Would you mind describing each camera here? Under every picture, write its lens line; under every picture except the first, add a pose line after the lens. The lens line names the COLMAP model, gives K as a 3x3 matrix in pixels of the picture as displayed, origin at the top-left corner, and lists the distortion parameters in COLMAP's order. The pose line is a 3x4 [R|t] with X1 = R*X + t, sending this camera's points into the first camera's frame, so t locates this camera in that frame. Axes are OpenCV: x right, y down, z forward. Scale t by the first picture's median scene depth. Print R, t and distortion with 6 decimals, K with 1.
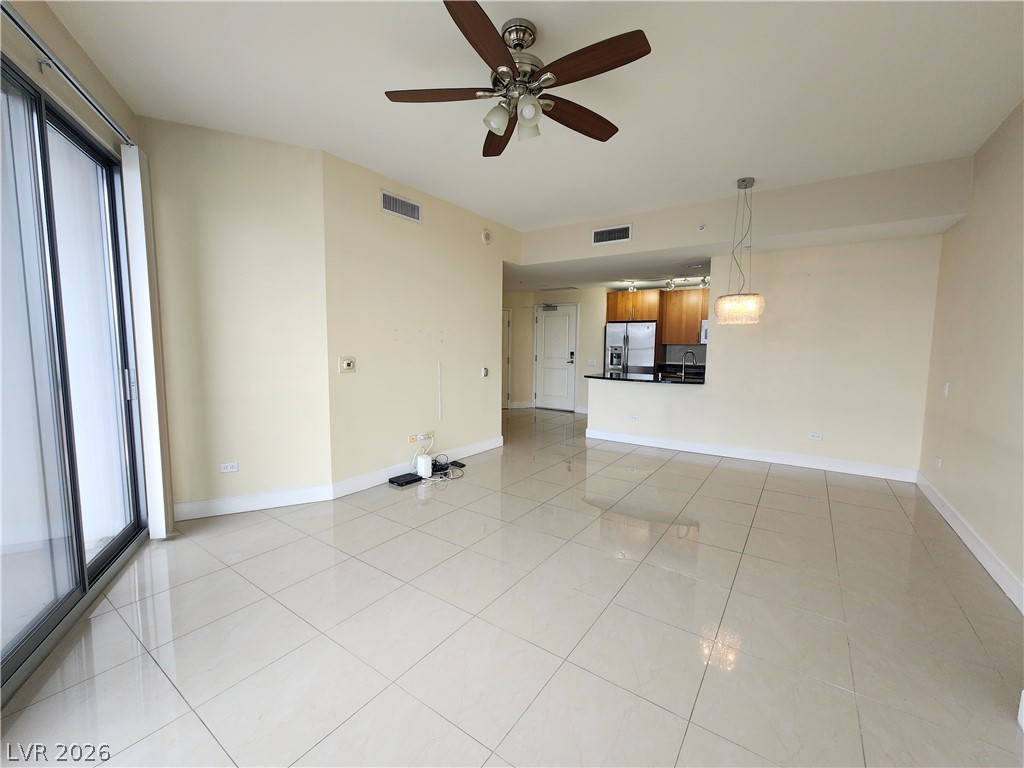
lens RADIAL K [[419.6, 0, 515.6], [0, 419.6, 382.9], [0, 0, 1]] dist [0.000433, 0.000043]
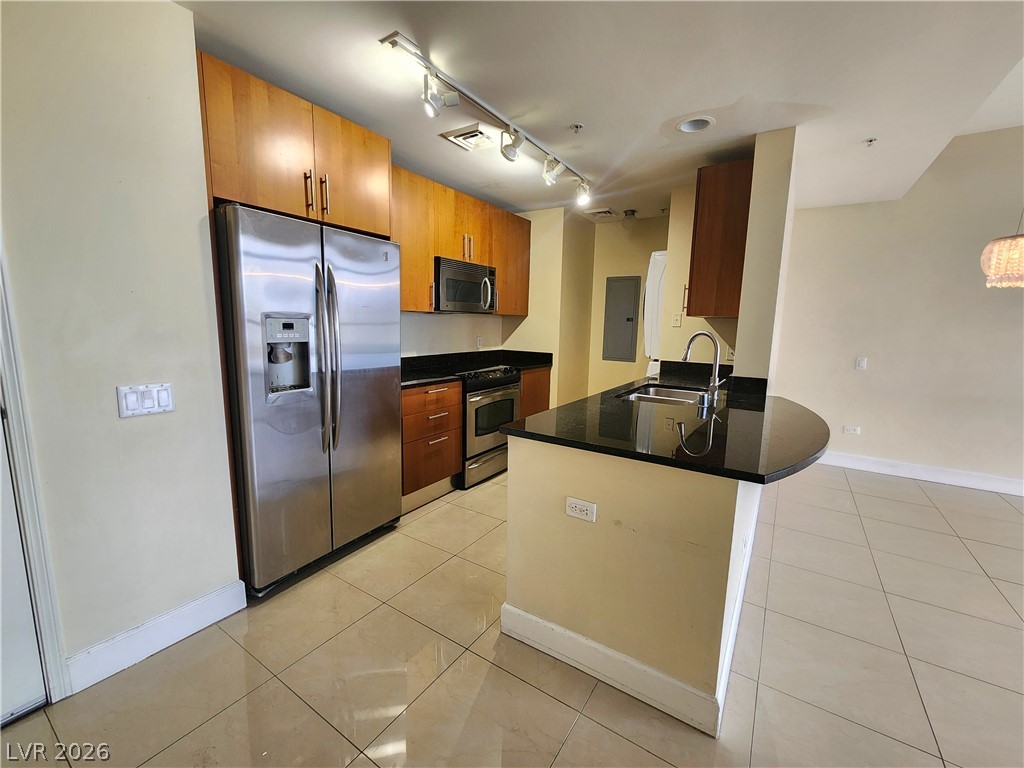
lens RADIAL K [[419.6, 0, 515.6], [0, 419.6, 382.9], [0, 0, 1]] dist [0.000433, 0.000043]
pose [[-0.020566, -0.155540, 0.987616, -0.012622], [0.068526, 0.985282, 0.156599, -0.077702], [-0.997437, 0.070897, -0.009604, 0.881549]]
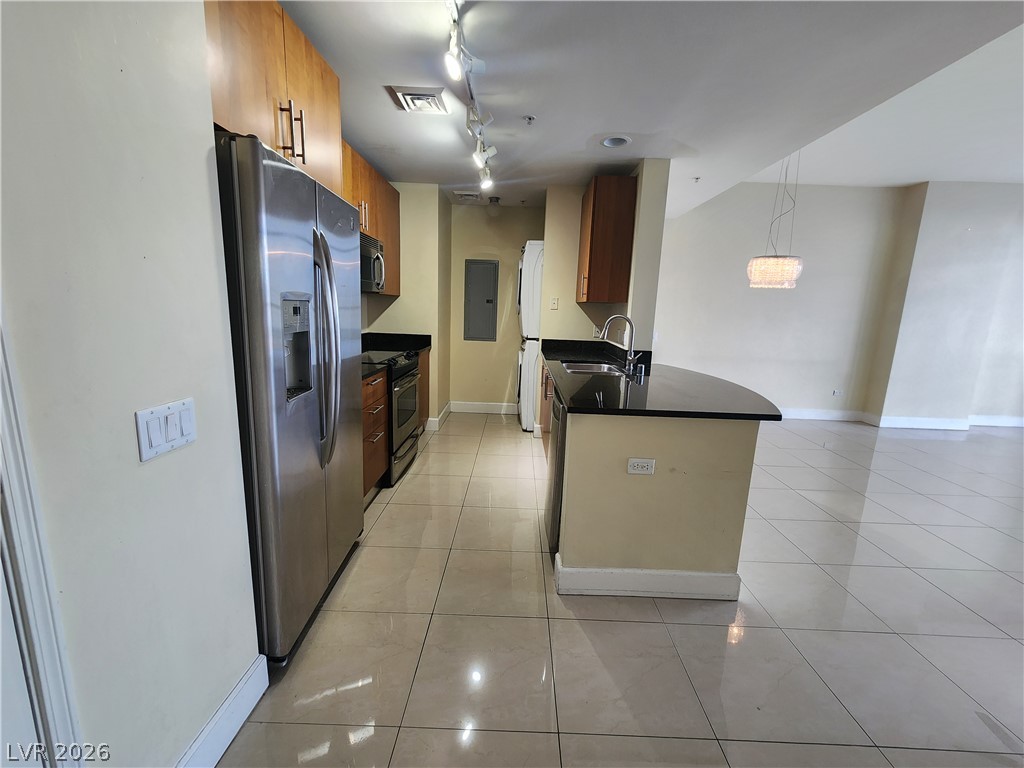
lens RADIAL K [[418.0, 0, 525.1], [0, 418.0, 384.0], [0, 0, 1]] dist [0.000099, -0.000178]
pose [[-0.552999, -0.181276, 0.813222, 0.021798], [0.032918, 0.970529, 0.238726, -0.089598], [-0.832531, 0.158785, -0.530734, 1.017601]]
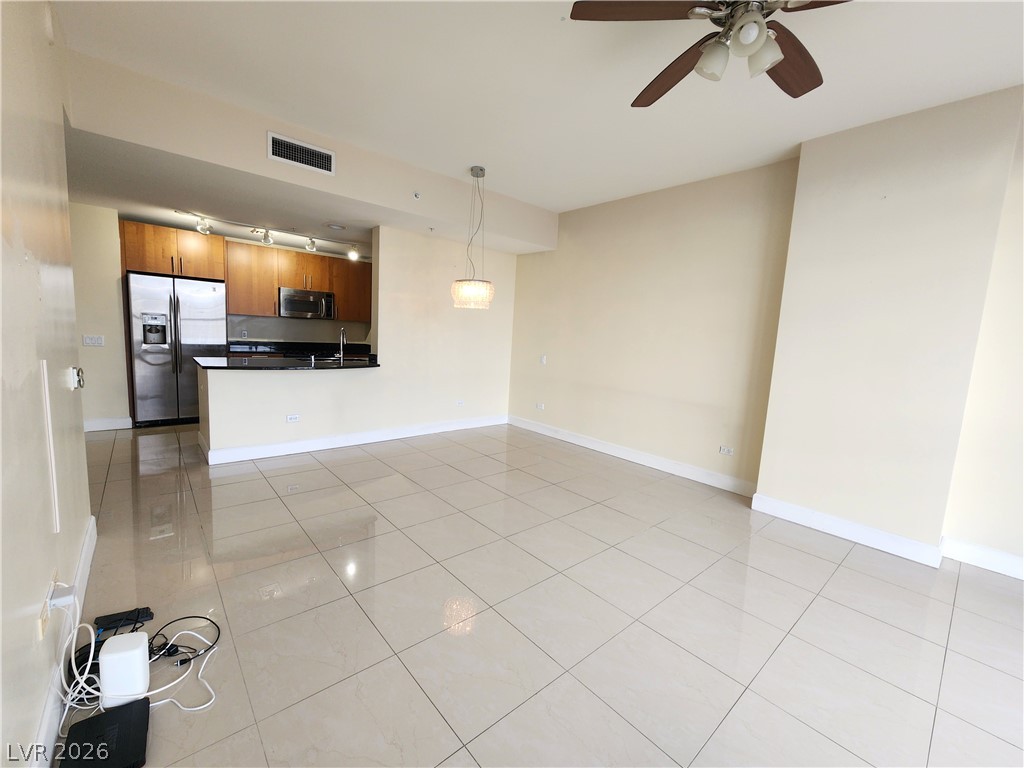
lens RADIAL K [[419.6, 0, 515.6], [0, 419.6, 382.9], [0, 0, 1]] dist [0.000433, 0.000043]
pose [[0.250896, -0.111827, 0.961533, -0.240206], [0.034651, 0.993706, 0.106527, -0.033215], [-0.967394, 0.006591, 0.253192, 0.325868]]
